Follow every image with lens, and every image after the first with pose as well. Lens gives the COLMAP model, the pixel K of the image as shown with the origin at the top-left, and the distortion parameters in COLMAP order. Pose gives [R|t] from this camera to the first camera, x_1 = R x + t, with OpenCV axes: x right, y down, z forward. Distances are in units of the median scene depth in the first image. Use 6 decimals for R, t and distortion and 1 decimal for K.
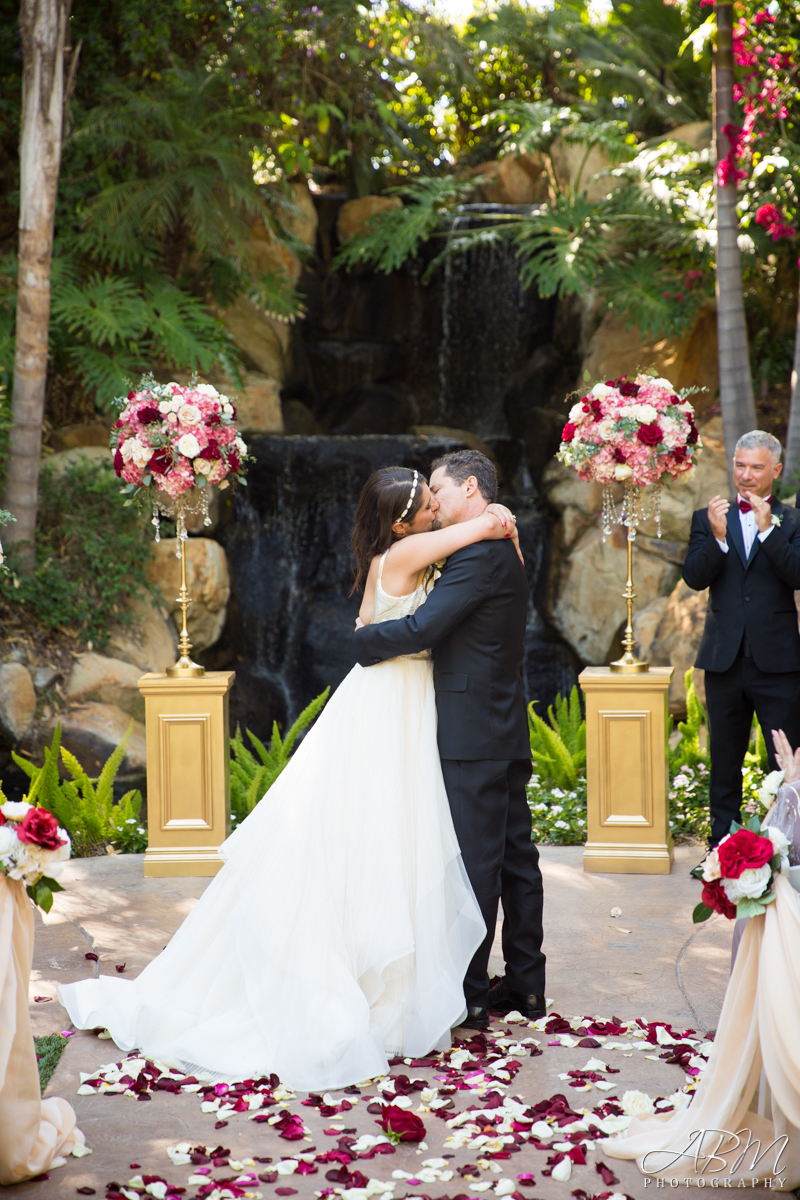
lens RADIAL K [[2296.8, 0, 400.0], [0, 2296.8, 600.0], [0, 0, 1]] dist [0.249830, 0.075870]
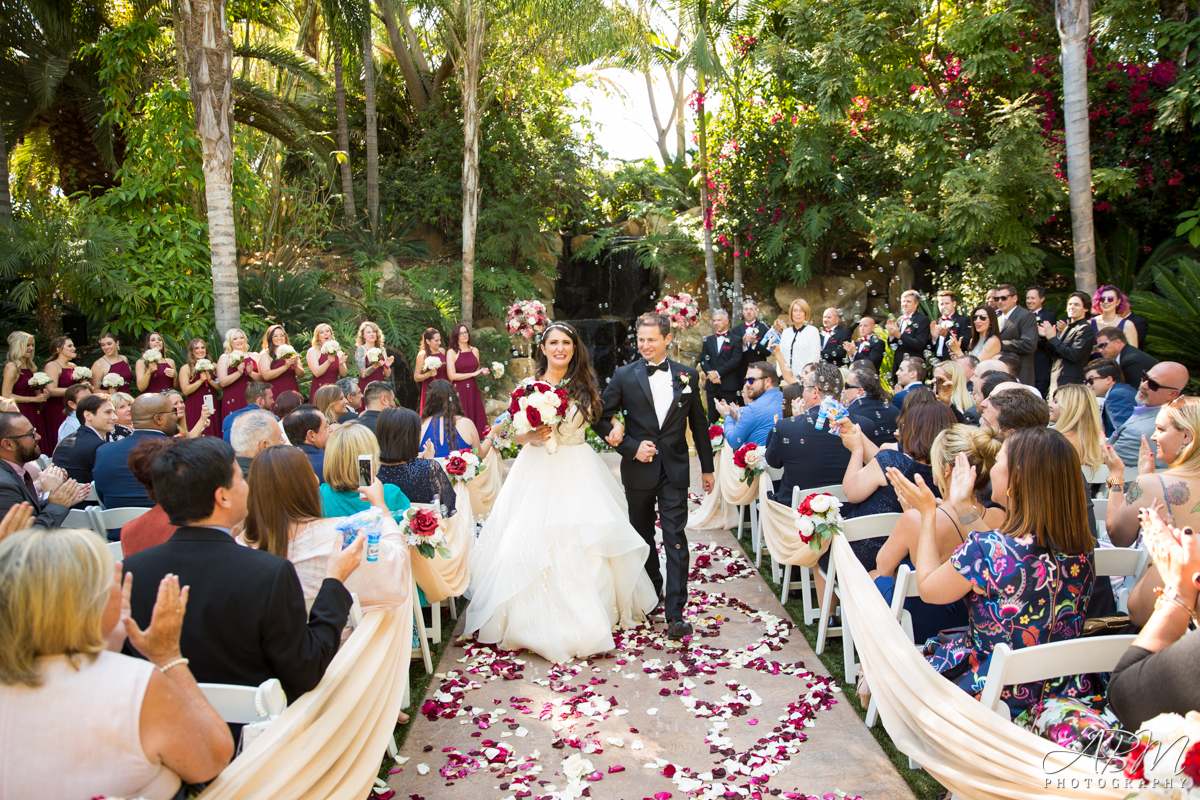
lens RADIAL K [[905.2, 0, 626.3], [0, 905.2, 405.3], [0, 0, 1]] dist [-0.109446, 0.103495]
pose [[0.998598, -0.037325, 0.037543, -0.015233], [0.036652, 0.999158, 0.018461, 0.023917], [-0.038201, -0.017059, 0.999124, -0.172509]]
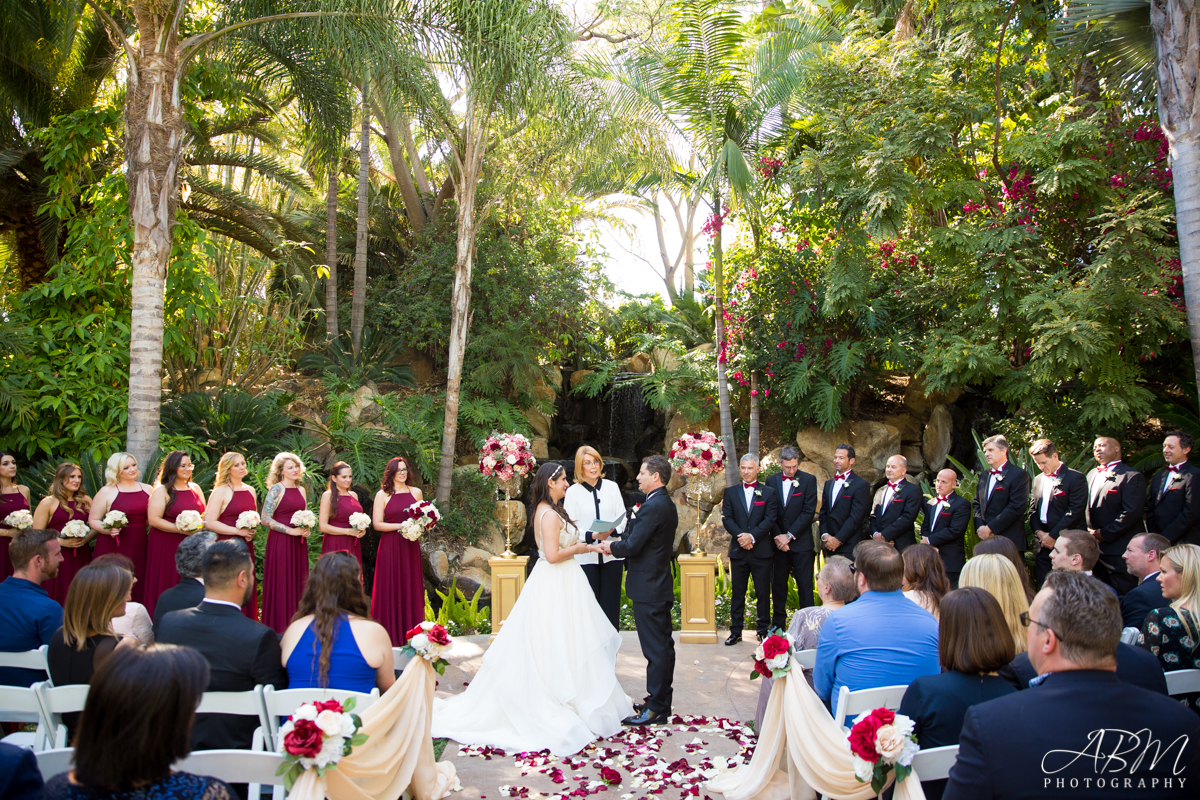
lens RADIAL K [[838.1, 0, 600.0], [0, 838.1, 400.0], [0, 0, 1]] dist [-0.118288, 0.113865]
pose [[0.999895, 0.003588, 0.014064, -0.012293], [-0.001453, 0.988846, -0.148935, 0.000300], [-0.014441, 0.148899, 0.988747, 0.131870]]
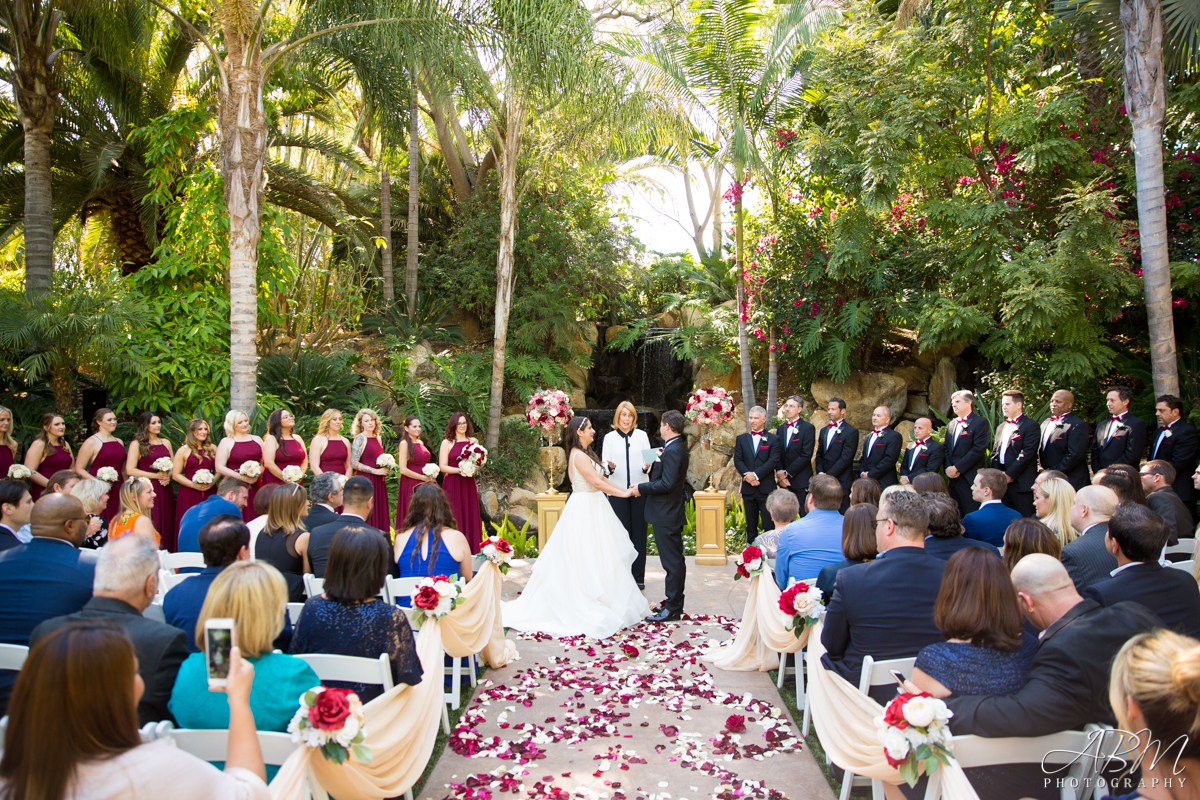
lens RADIAL K [[838.1, 0, 600.0], [0, 838.1, 400.0], [0, 0, 1]] dist [-0.118288, 0.113865]
pose [[0.999451, -0.004615, -0.032813, -0.001071], [0.001827, 0.996422, -0.084500, 0.004586], [0.033085, 0.084394, 0.995883, -0.017204]]
